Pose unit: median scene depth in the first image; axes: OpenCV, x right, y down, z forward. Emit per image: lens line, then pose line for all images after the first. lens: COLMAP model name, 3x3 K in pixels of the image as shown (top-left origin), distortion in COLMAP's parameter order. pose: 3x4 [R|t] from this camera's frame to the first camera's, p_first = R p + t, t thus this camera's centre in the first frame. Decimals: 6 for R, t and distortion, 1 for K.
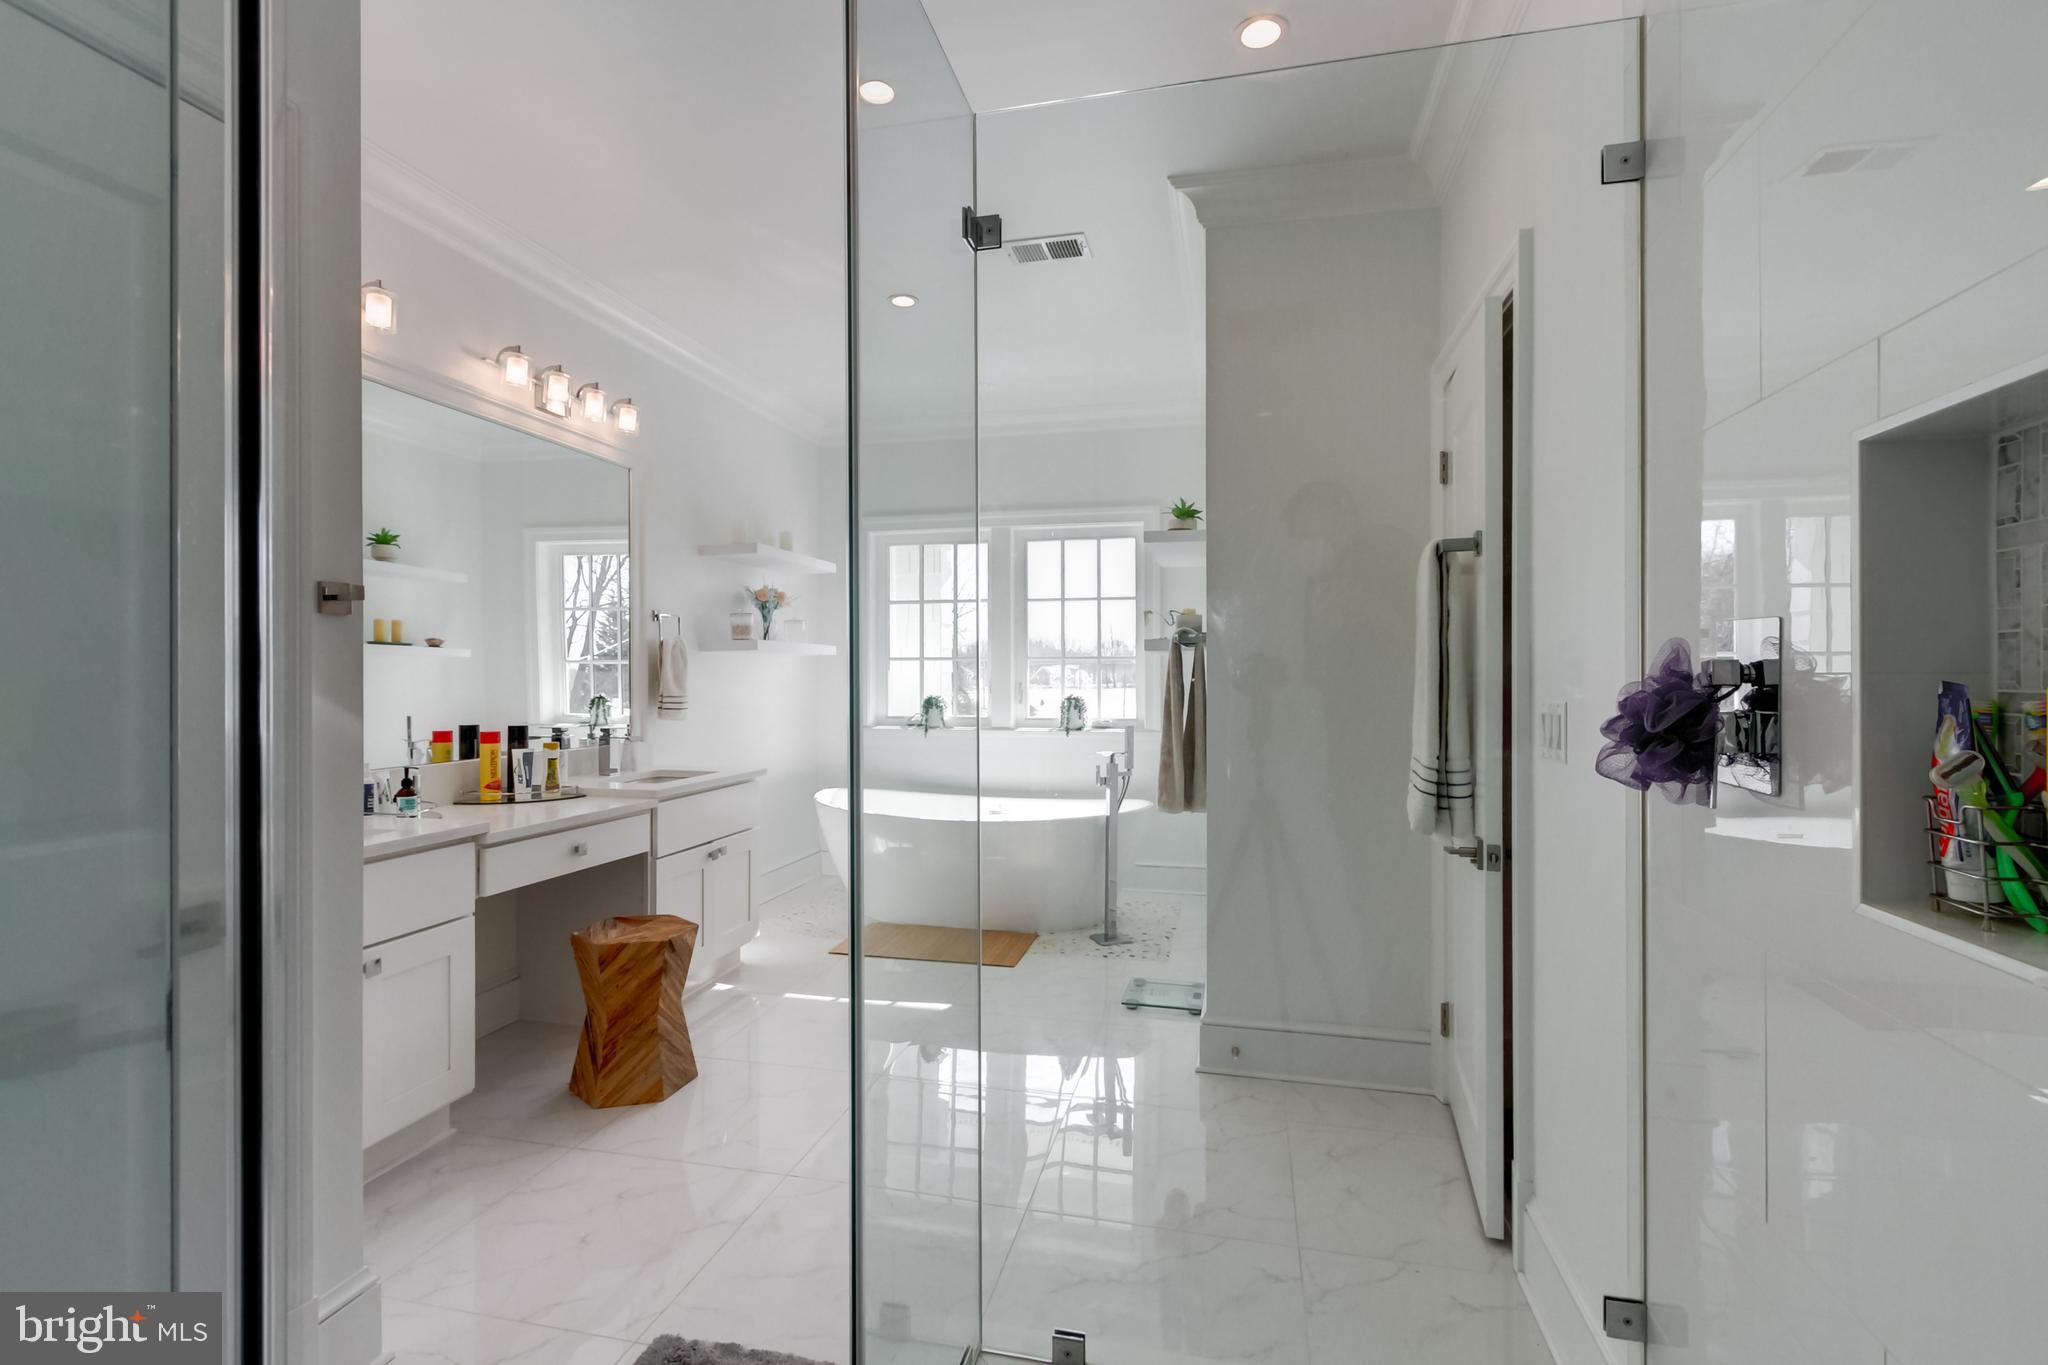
lens RADIAL K [[941.4, 0, 1011.7], [0, 941.4, 675.2], [0, 0, 1]] dist [0.007912, -0.003045]
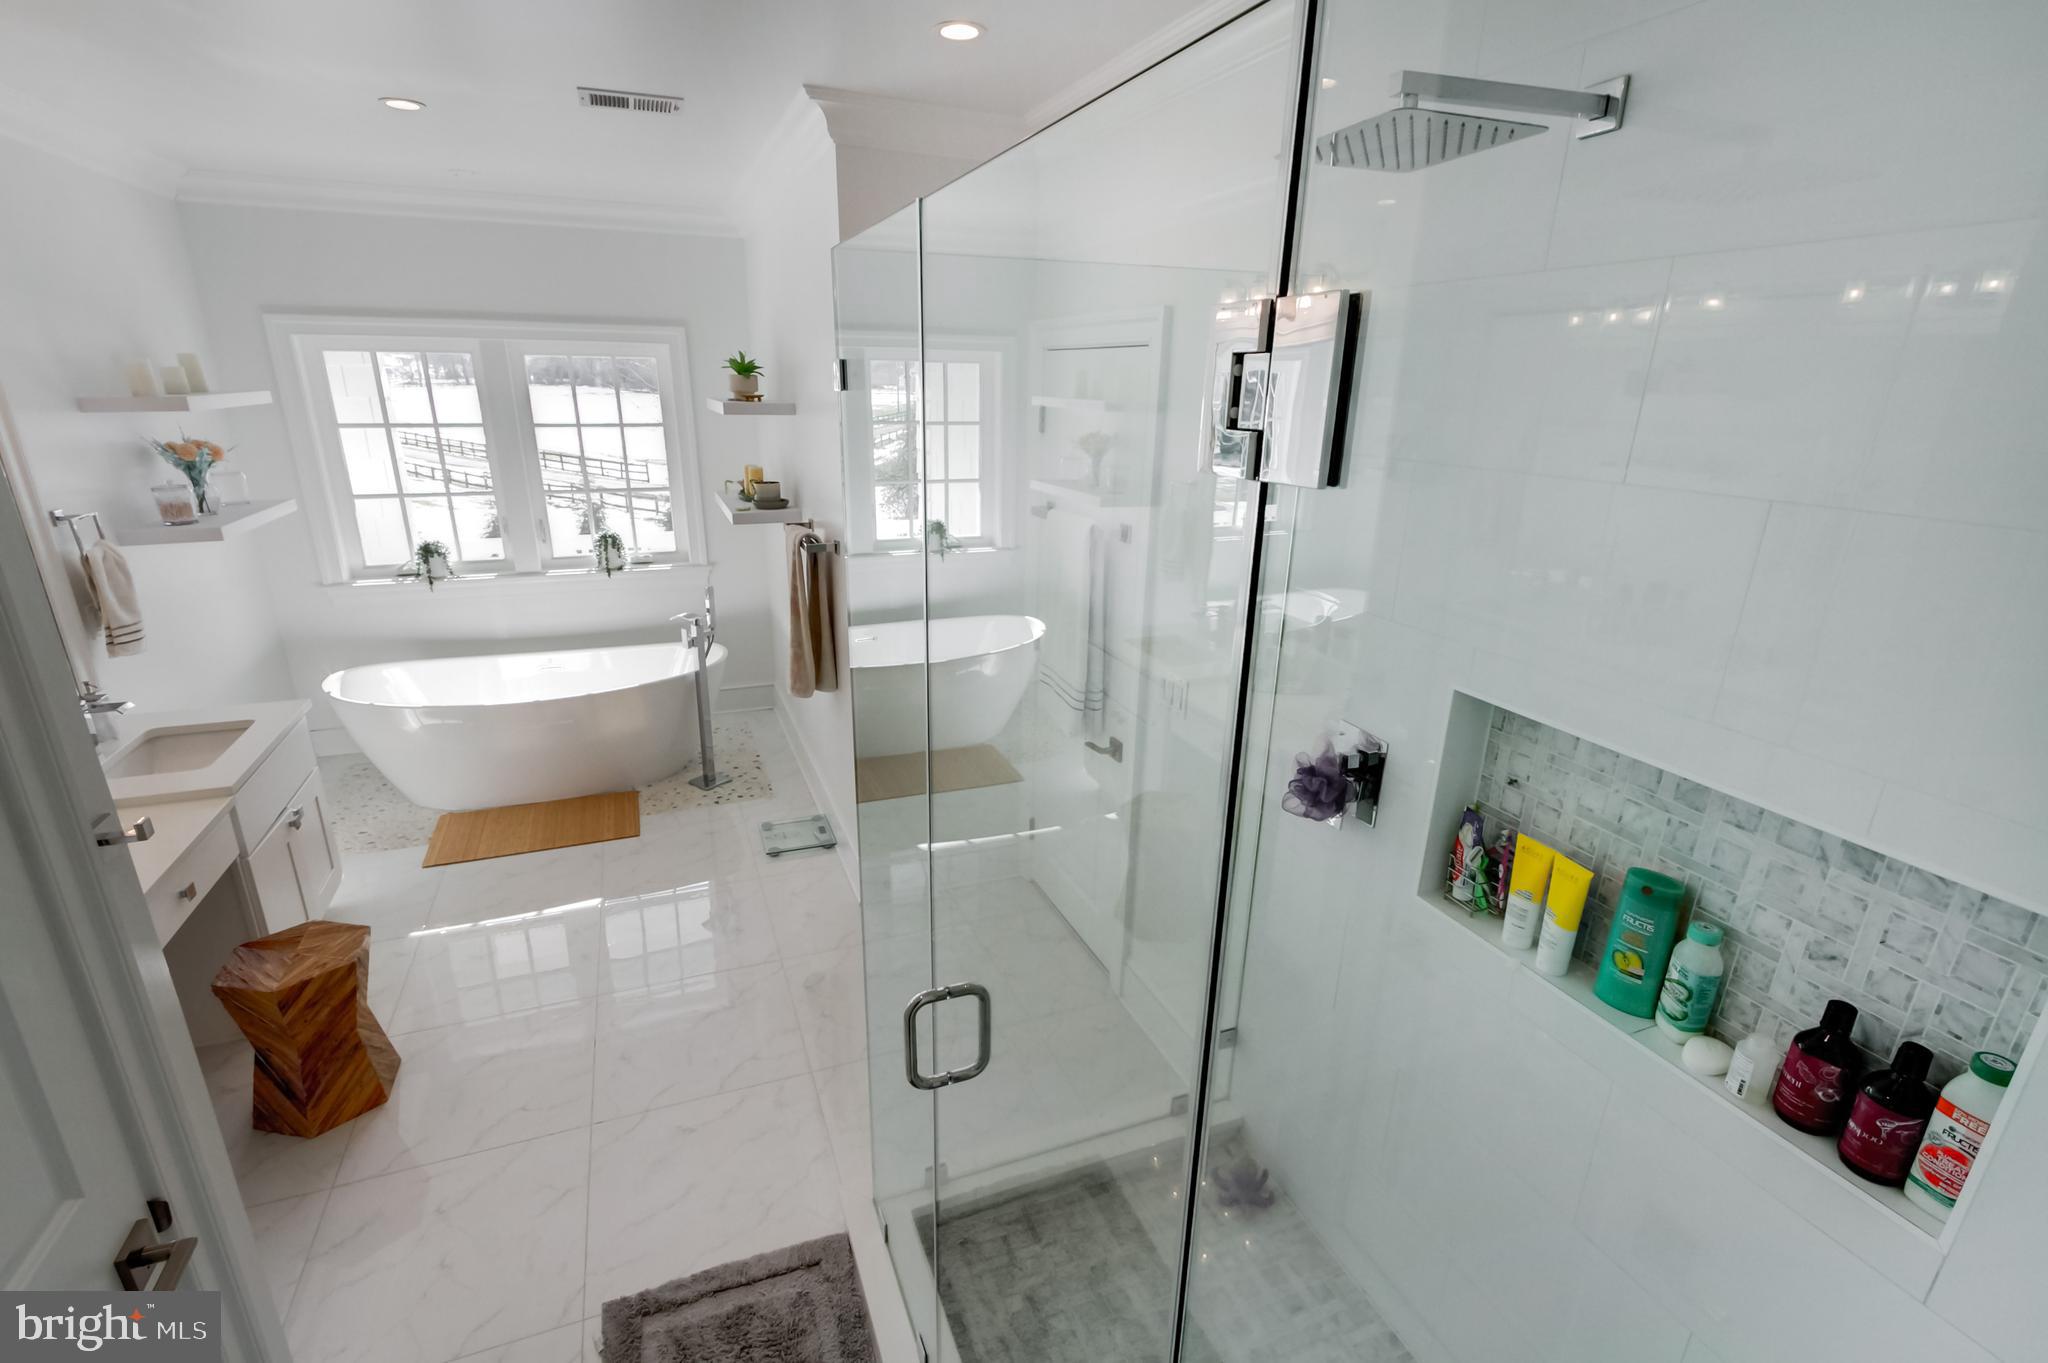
lens RADIAL K [[941.4, 0, 972.8], [0, 941.4, 684.1], [0, 0, 1]] dist [0.007912, -0.003045]
pose [[0.828390, -0.175352, 0.531998, -0.203095], [-0.009287, 0.945309, 0.326045, -0.185292], [-0.560075, -0.275033, 0.781456, 0.006731]]
